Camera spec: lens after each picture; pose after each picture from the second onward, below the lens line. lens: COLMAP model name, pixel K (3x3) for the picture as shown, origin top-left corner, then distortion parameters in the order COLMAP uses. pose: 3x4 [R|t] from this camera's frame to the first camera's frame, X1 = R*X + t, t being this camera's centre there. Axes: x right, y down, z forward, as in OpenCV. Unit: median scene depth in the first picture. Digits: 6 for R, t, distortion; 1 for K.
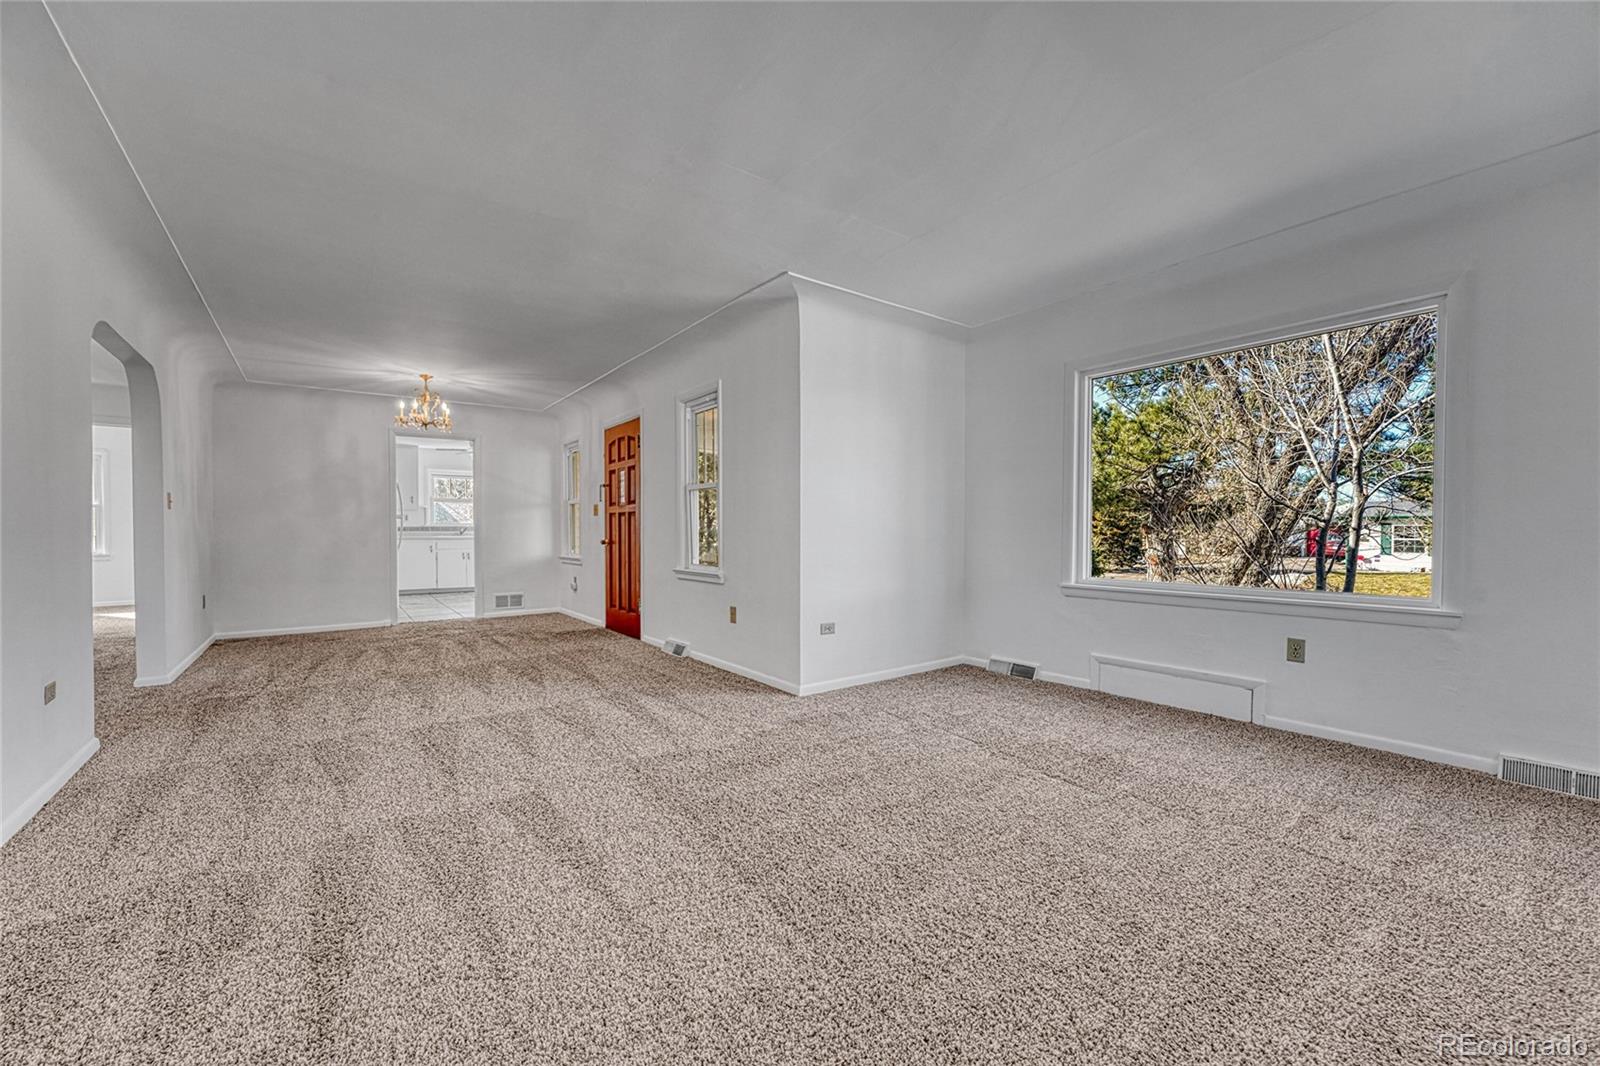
lens RADIAL K [[629.8, 0, 804.5], [0, 629.8, 540.7], [0, 0, 1]] dist [-0.000872, -0.000056]
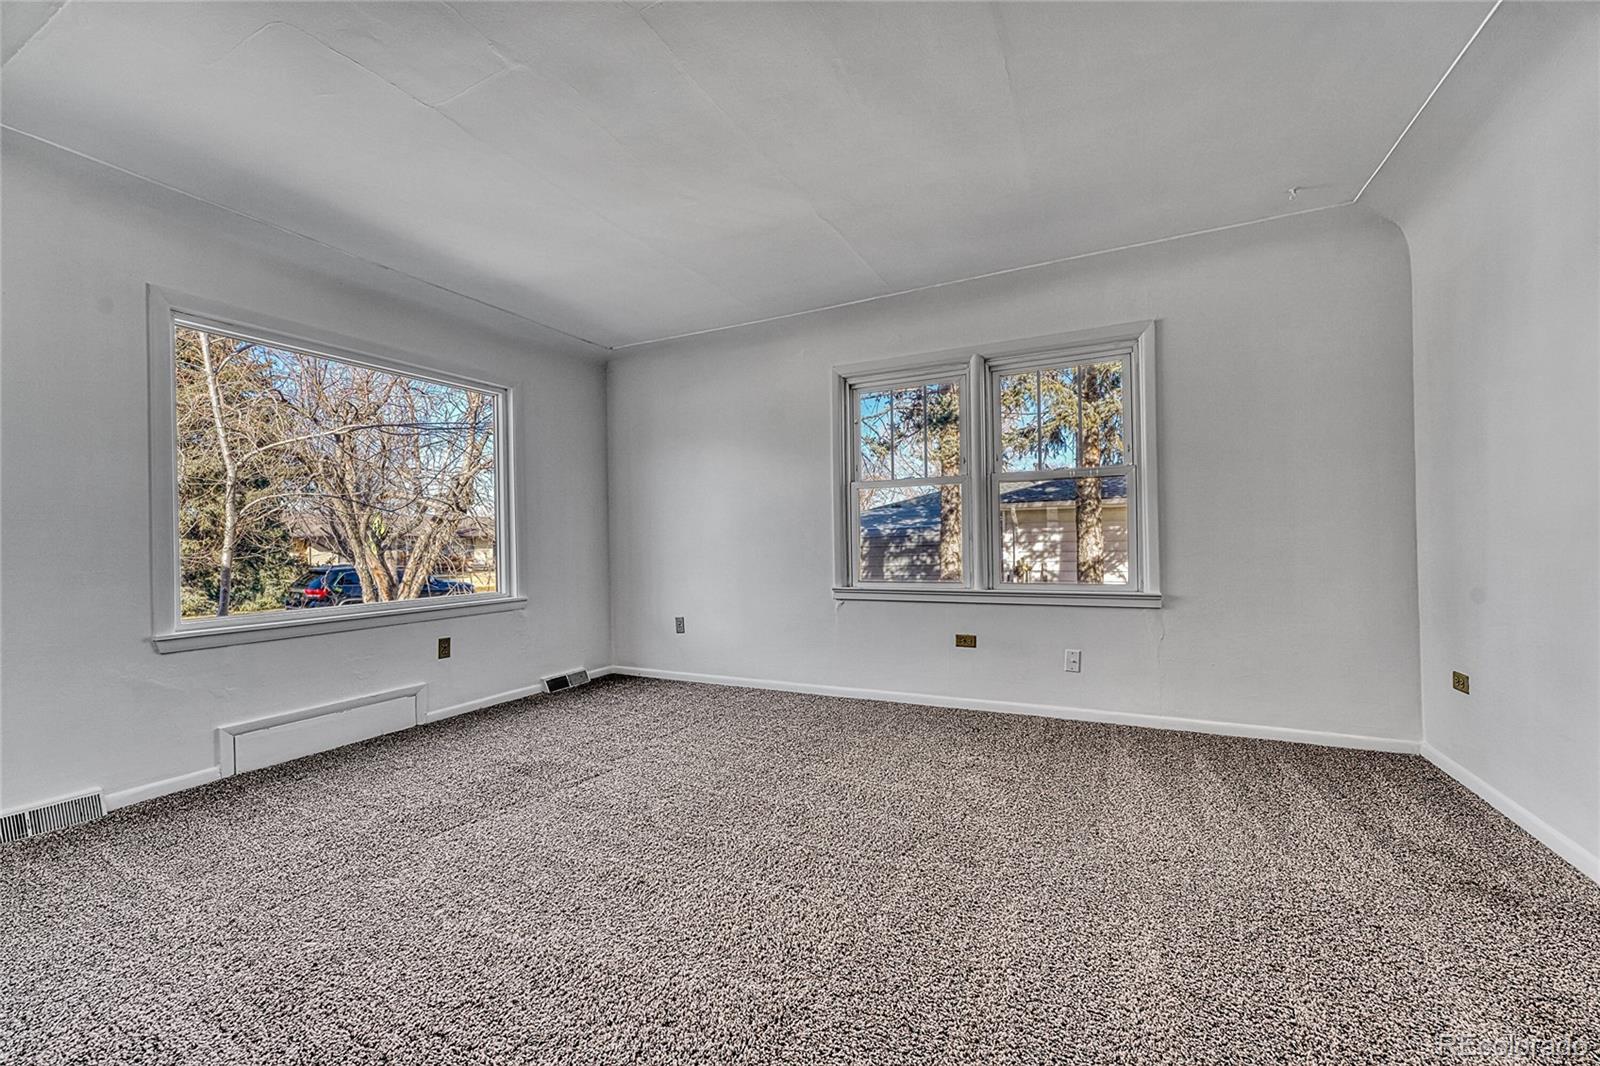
lens RADIAL K [[638.3, 0, 800.0], [0, 638.3, 533.0], [0, 0, 1]] dist [0.028649, 0.000024]
pose [[-0.441147, 0.031414, 0.896885, -0.481449], [0.043685, 0.998954, -0.013502, 0.004184], [-0.896371, 0.033224, -0.442058, 0.749121]]
